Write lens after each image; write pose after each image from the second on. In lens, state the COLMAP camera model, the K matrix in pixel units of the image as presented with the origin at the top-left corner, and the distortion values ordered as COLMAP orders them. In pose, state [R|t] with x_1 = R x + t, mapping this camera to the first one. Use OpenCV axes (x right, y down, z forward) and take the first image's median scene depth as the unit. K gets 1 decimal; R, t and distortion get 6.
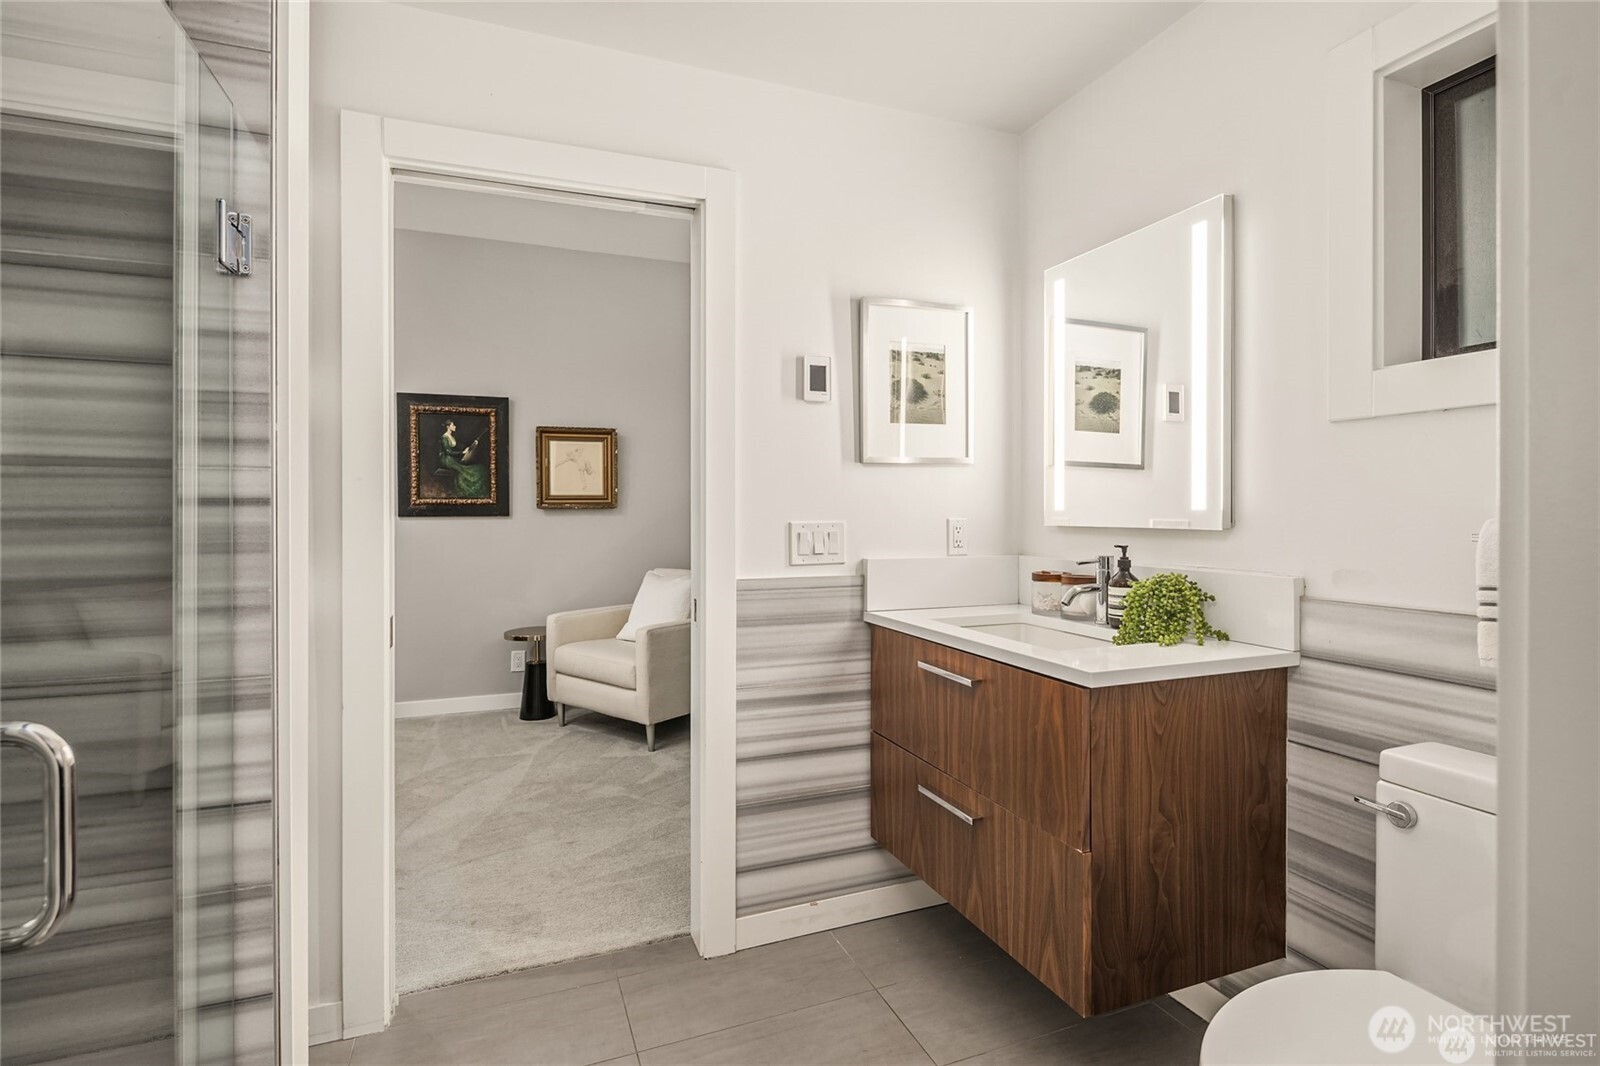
lens RADIAL K [[780.7, 0, 796.6], [0, 780.7, 494.3], [0, 0, 1]] dist [-0.002095, -0.001172]
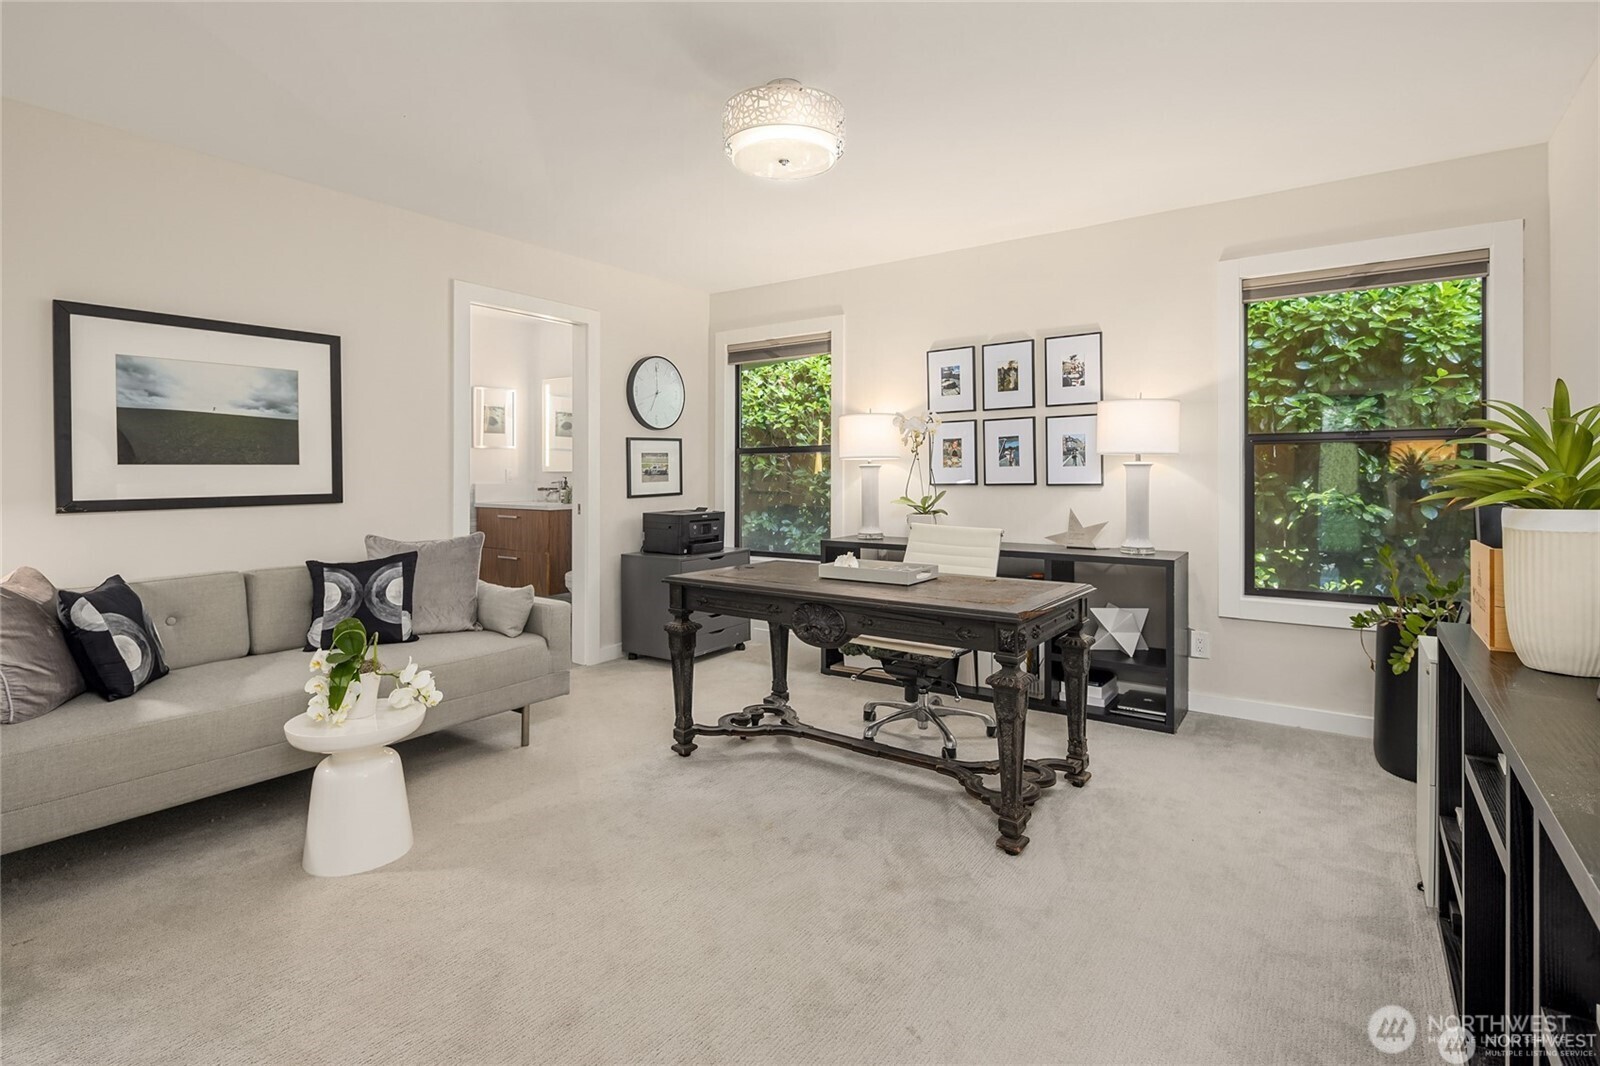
lens RADIAL K [[780.7, 0, 796.6], [0, 780.7, 494.3], [0, 0, 1]] dist [-0.002095, -0.001172]
pose [[0.839240, -0.020947, 0.543358, -0.245453], [0.002780, 0.999410, 0.034235, 0.014817], [-0.543754, -0.027221, 0.838803, -1.033361]]
